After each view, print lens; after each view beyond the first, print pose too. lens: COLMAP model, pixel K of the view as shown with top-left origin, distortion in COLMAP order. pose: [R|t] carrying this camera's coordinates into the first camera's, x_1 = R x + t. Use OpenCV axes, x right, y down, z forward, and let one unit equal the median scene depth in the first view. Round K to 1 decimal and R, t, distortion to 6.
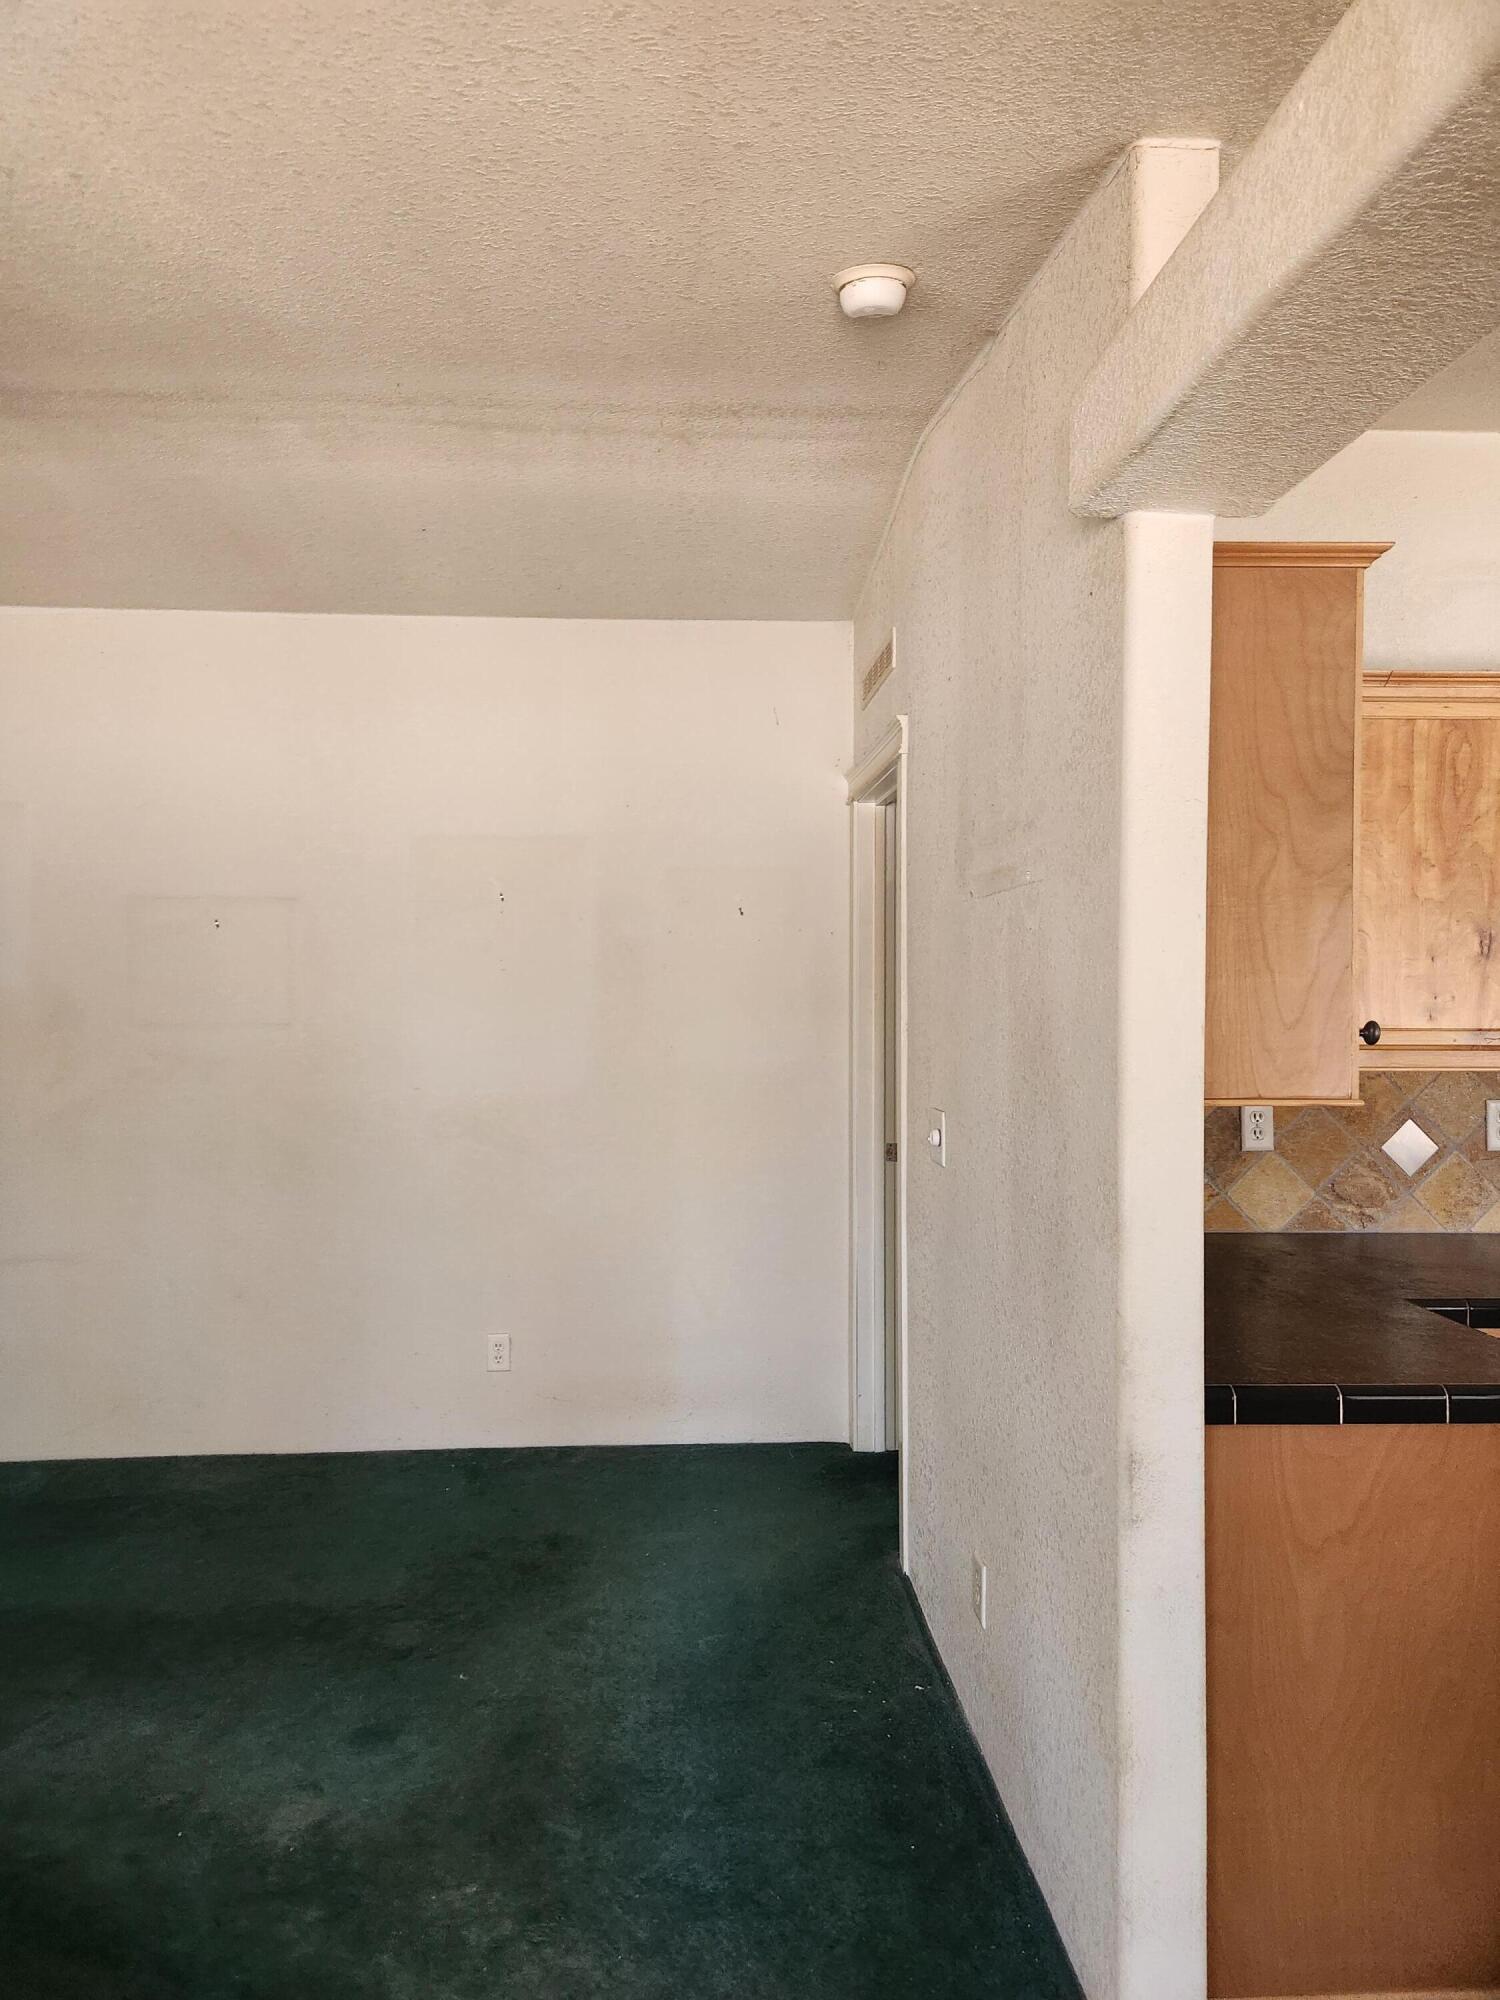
lens RADIAL K [[1327.5, 0, 746.2], [0, 1327.5, 1000.3], [0, 0, 1]] dist [0.069505, -0.056918]
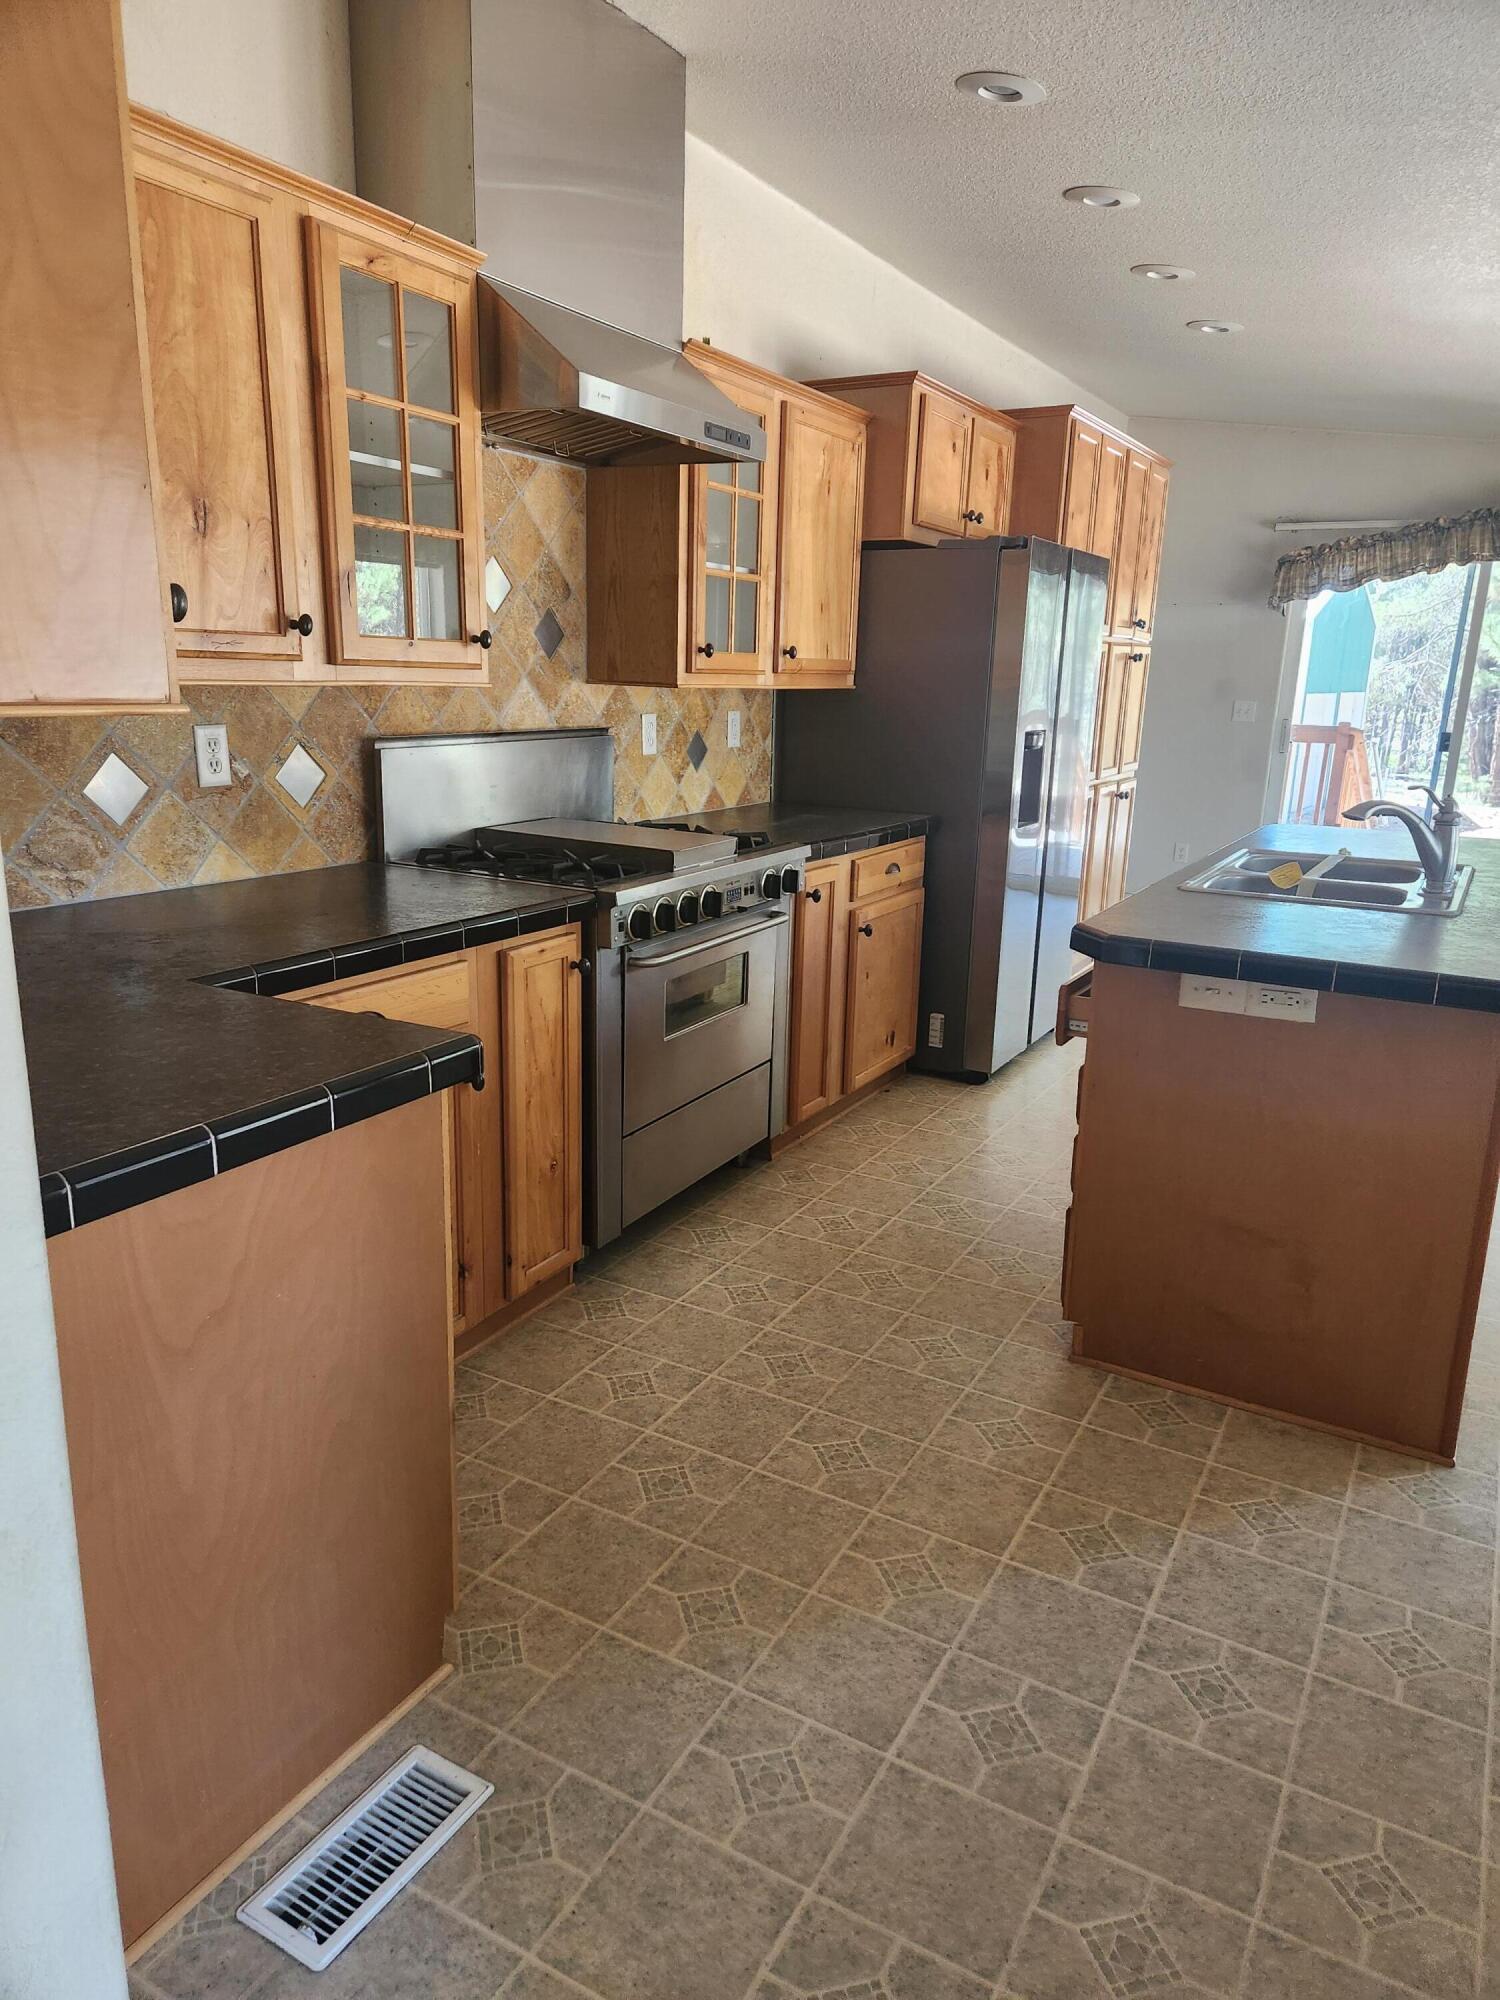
lens RADIAL K [[1327.5, 0, 734.5], [0, 1327.5, 1013.9], [0, 0, 1]] dist [0.069505, -0.056918]
pose [[0.553681, -0.201487, 0.807986, 0.027121], [-0.015538, 0.967618, 0.251942, 0.032180], [-0.832584, -0.152049, 0.532621, 0.254544]]
